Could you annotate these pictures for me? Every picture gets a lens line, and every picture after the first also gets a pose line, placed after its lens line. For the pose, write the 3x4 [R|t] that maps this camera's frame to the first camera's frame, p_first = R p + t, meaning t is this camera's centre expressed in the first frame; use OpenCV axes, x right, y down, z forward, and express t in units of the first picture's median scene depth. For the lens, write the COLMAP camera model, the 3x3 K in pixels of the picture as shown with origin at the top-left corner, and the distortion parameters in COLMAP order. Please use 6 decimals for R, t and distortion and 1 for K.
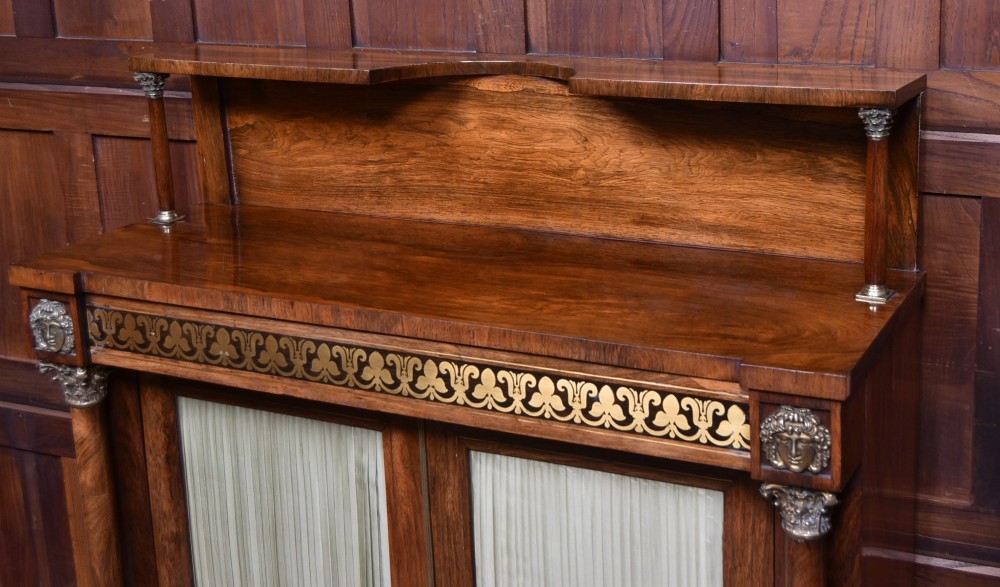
lens RADIAL K [[1438.1, 0, 601.3], [0, 1438.1, 192.3], [0, 0, 1]] dist [-0.010760, 0.000000]
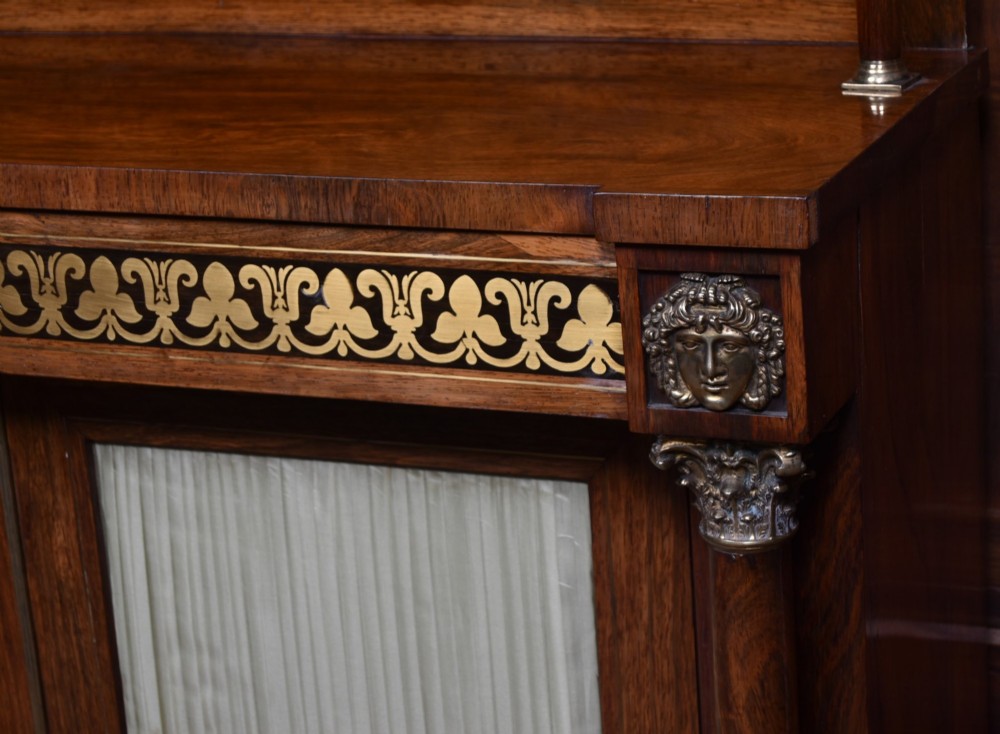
lens RADIAL K [[2517.6, 0, 539.1], [0, 2517.6, 386.0], [0, 0, 1]] dist [0.046932, 0.000000]
pose [[0.998882, -0.044836, 0.014998, 0.050989], [0.043630, 0.996387, 0.072872, 0.099849], [-0.018211, -0.072136, 0.997229, 0.117188]]
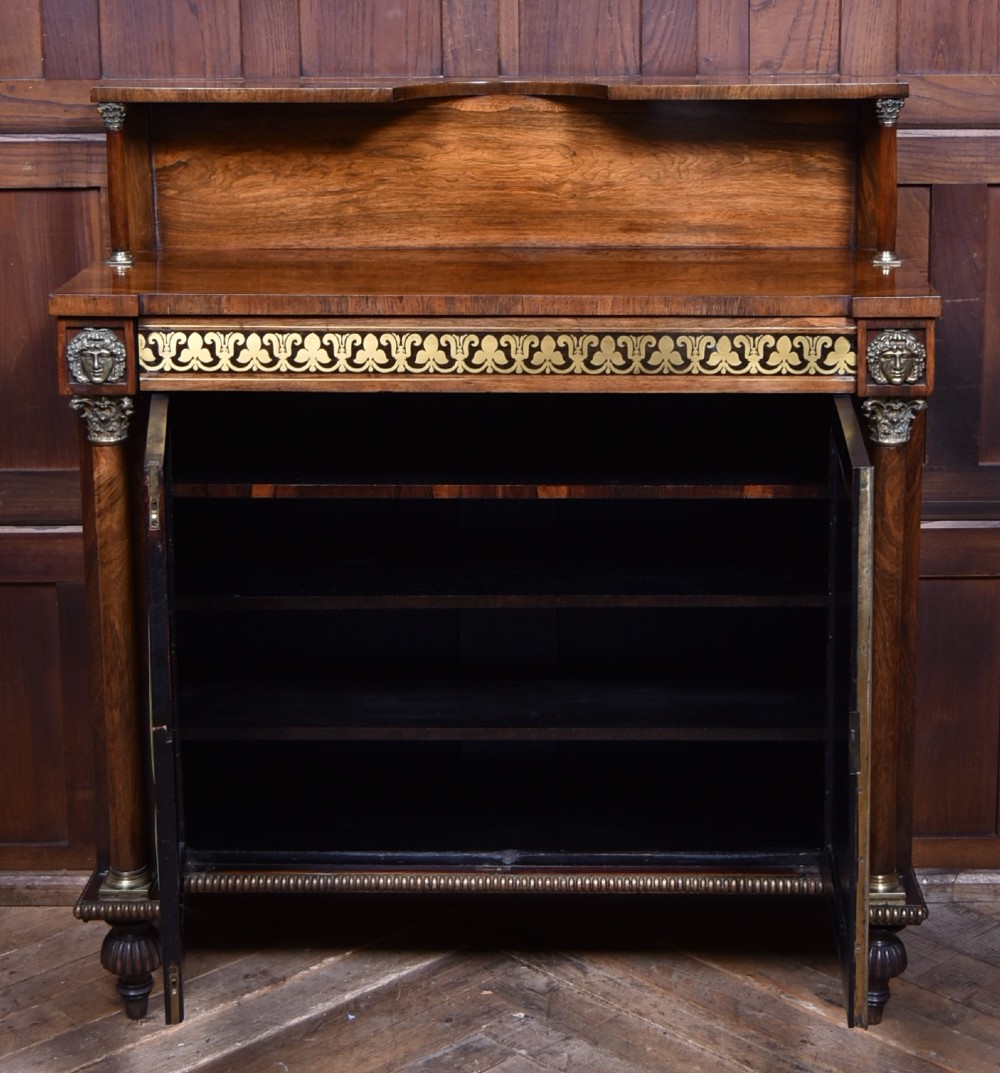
lens RADIAL K [[2253.1, 0, 557.3], [0, 2253.1, 323.3], [0, 0, 1]] dist [-0.012832, 0.000000]
pose [[0.916158, -0.053783, 0.397192, -0.733090], [0.075698, 0.996341, -0.039691, 0.162474], [-0.393604, 0.066430, 0.916877, -0.534748]]
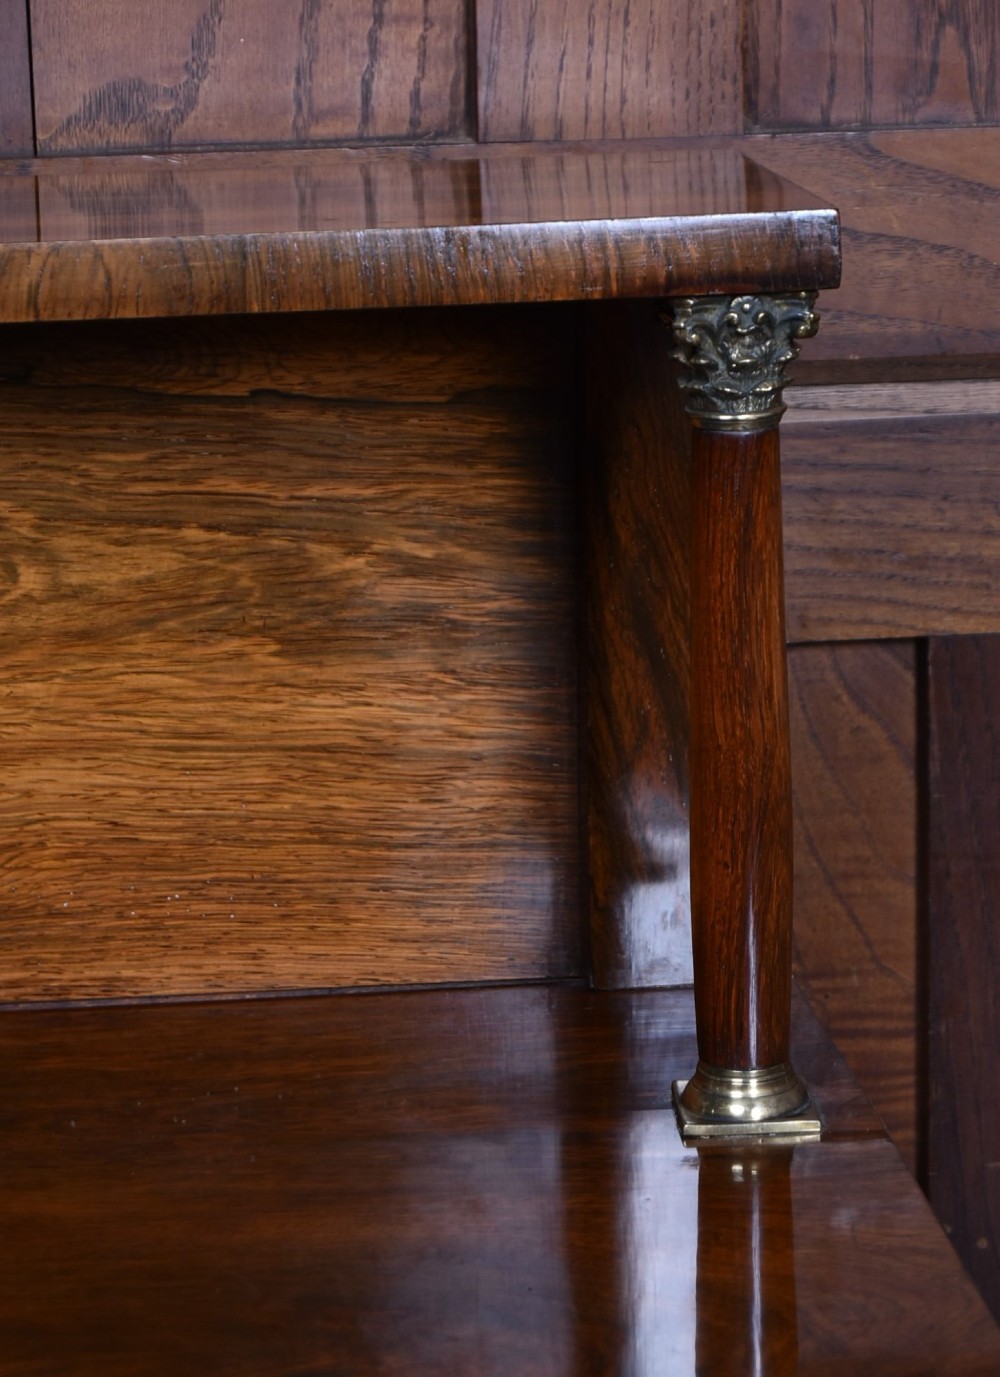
lens RADIAL K [[4520.4, 0, 496.9], [0, 4520.4, 695.8], [0, 0, 1]] dist [-0.489747, 0.000000]
pose [[0.857256, -0.117672, 0.501264, -0.182830], [0.116758, 0.992601, 0.033337, -0.021438], [-0.501478, 0.029948, 0.864652, 0.369133]]
